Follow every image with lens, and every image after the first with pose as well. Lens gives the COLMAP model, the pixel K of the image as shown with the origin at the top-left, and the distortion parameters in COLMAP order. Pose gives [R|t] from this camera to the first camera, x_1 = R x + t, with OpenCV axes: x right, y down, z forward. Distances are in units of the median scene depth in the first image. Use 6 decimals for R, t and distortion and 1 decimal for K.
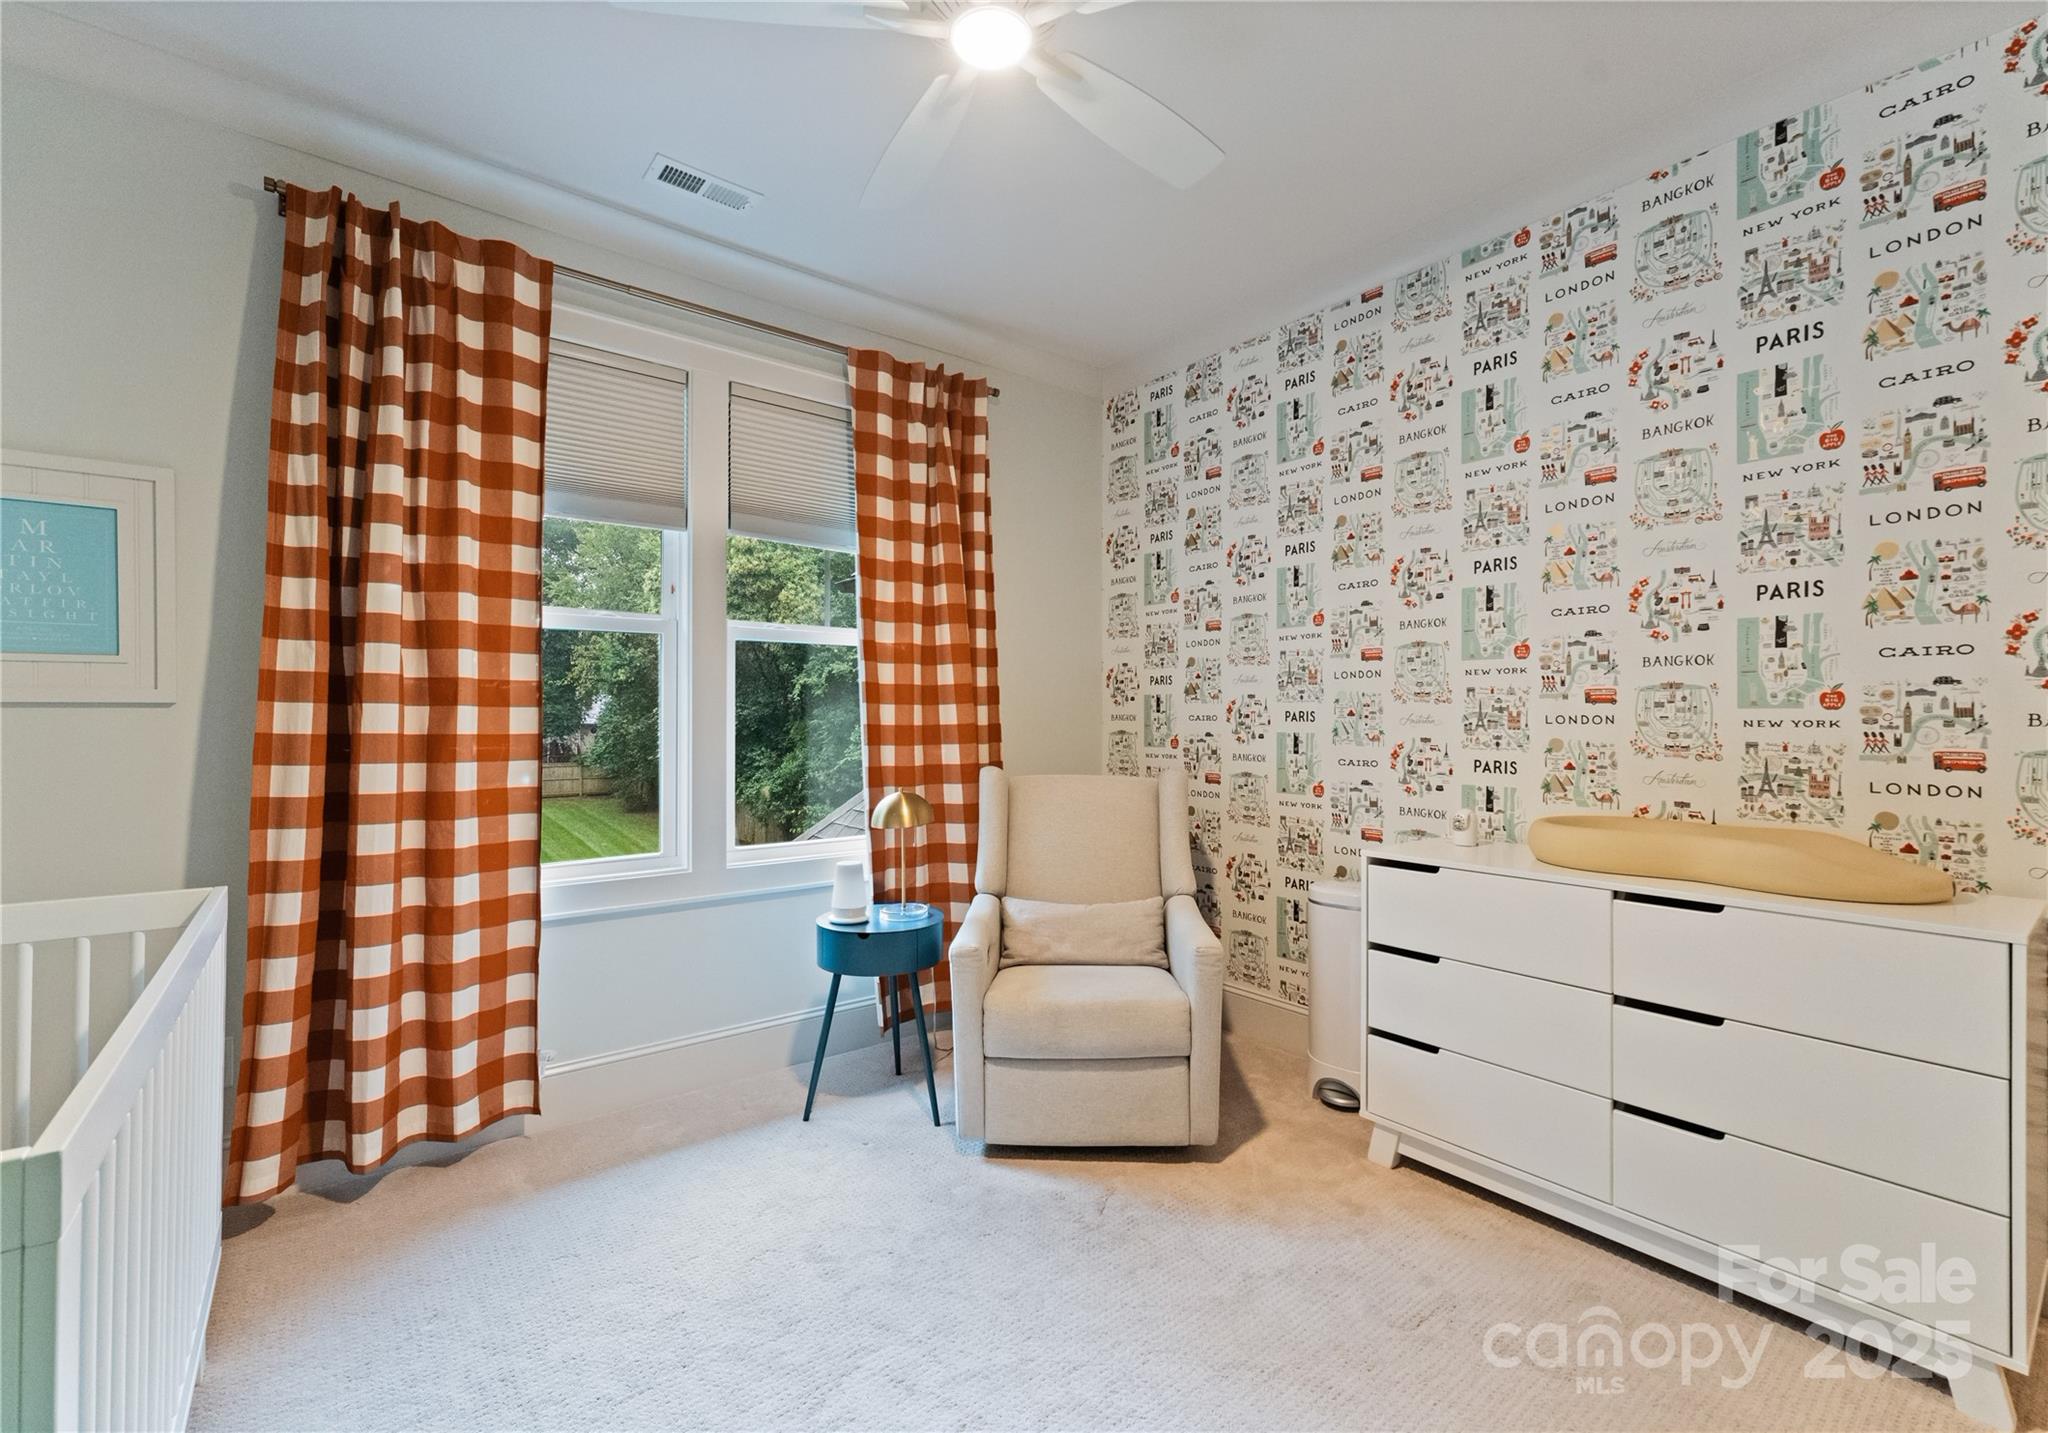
lens RADIAL K [[885.6, 0, 1025.8], [0, 885.6, 713.1], [0, 0, 1]] dist [-0.001421, -0.000055]
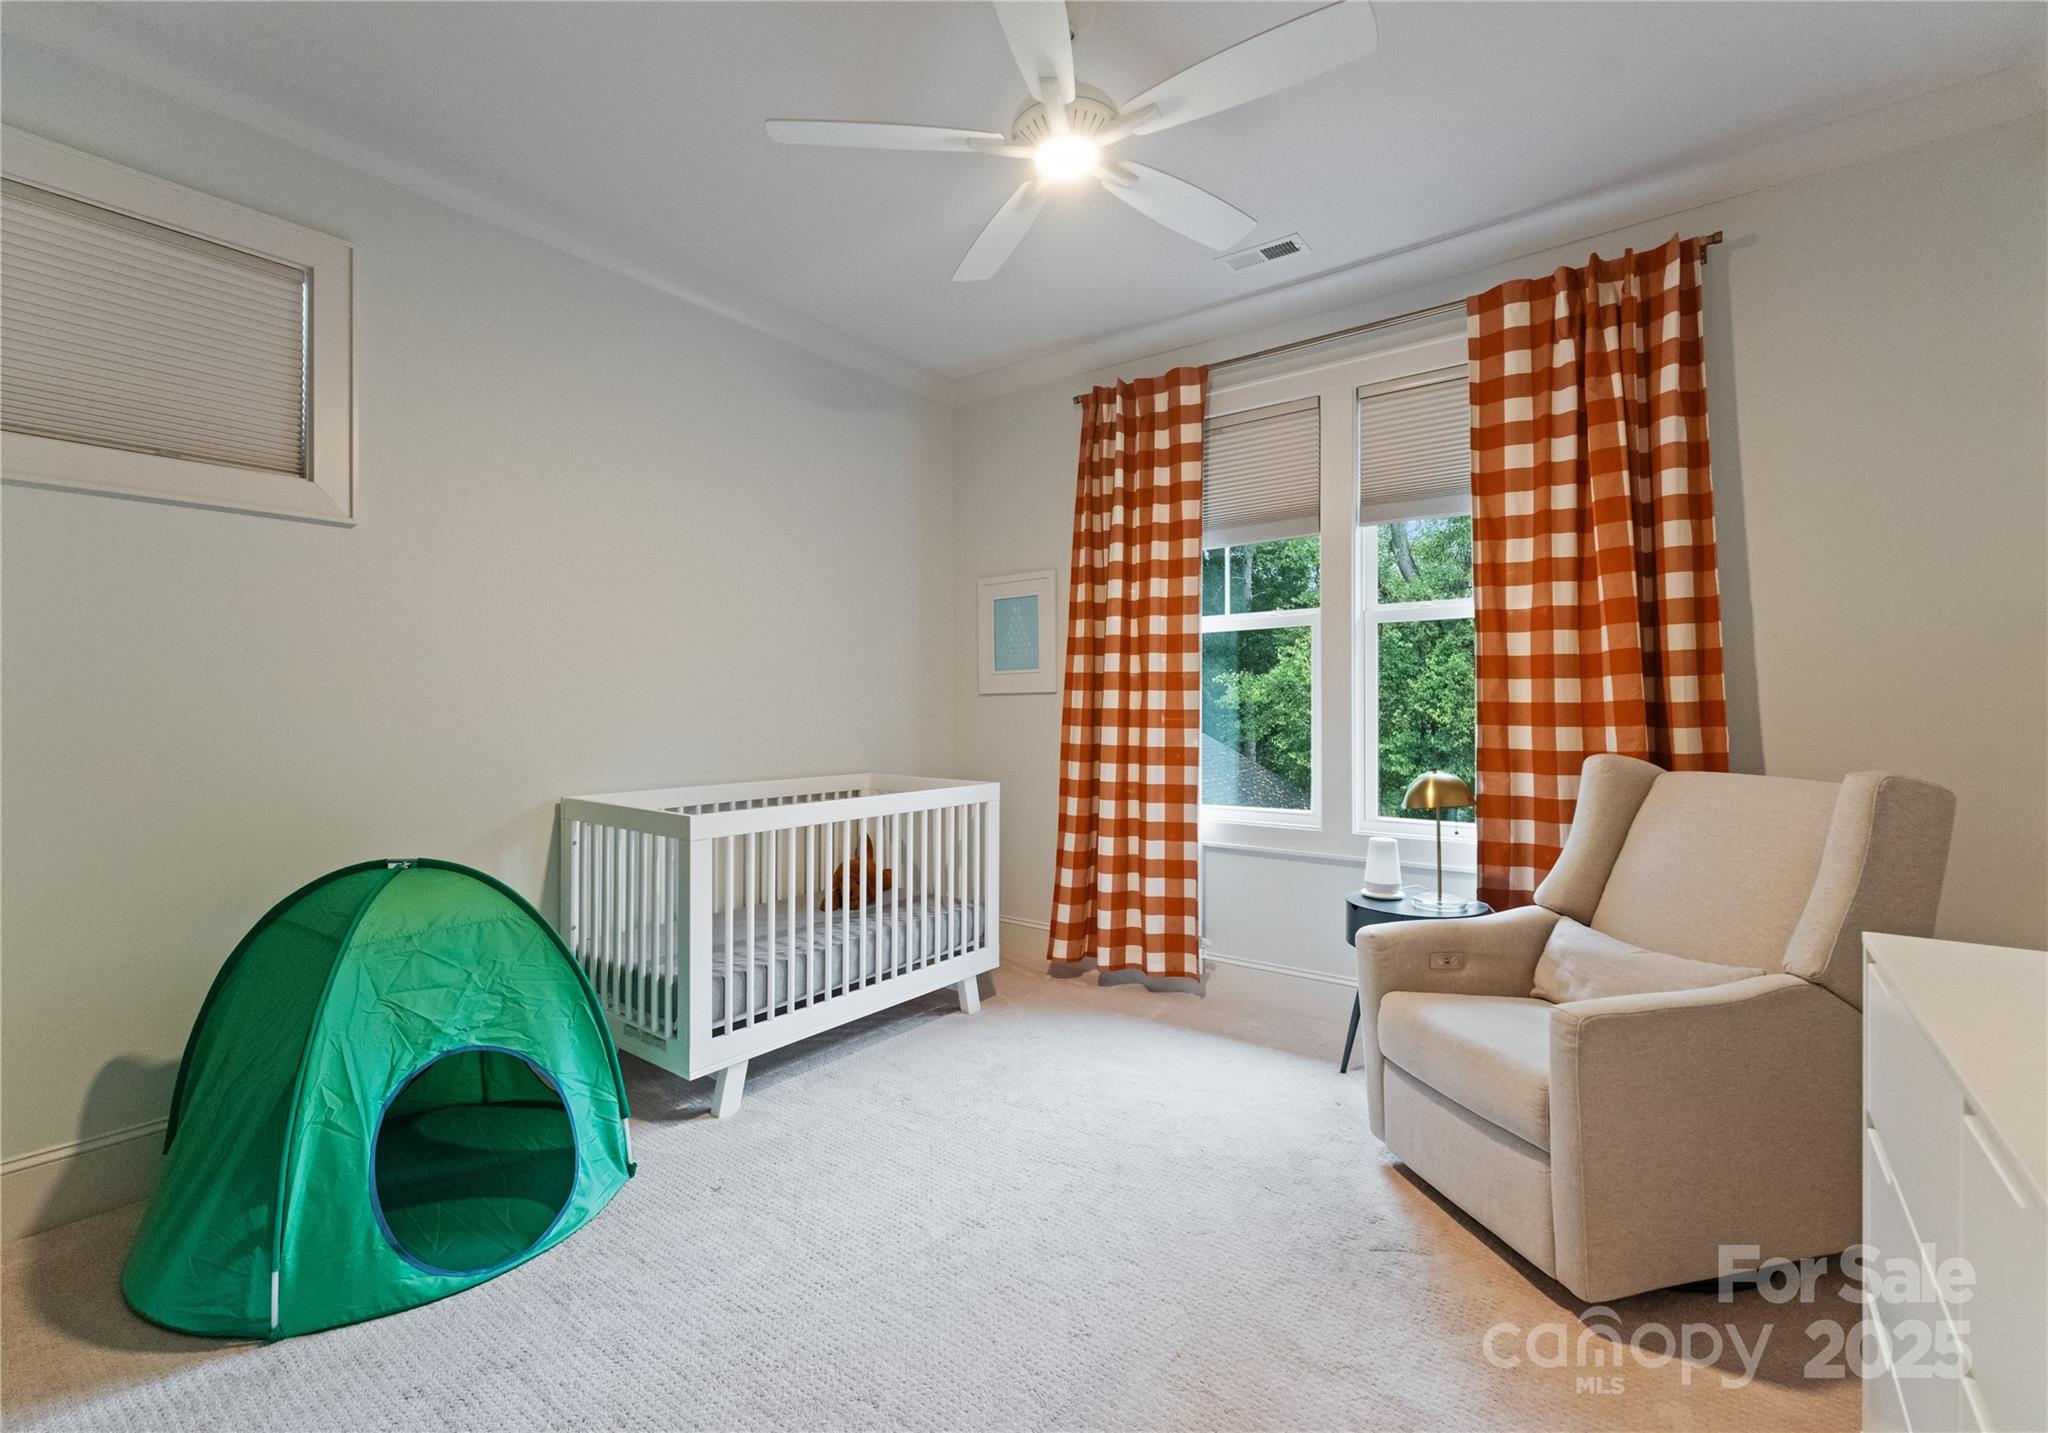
lens RADIAL K [[885.6, 0, 1022.7], [0, 885.6, 709.3], [0, 0, 1]] dist [-0.001421, -0.000055]
pose [[0.247681, -0.002301, -0.968839, 0.722304], [0.006498, 0.999979, -0.000713, 0.022425], [0.968820, -0.006119, 0.247690, 0.383219]]
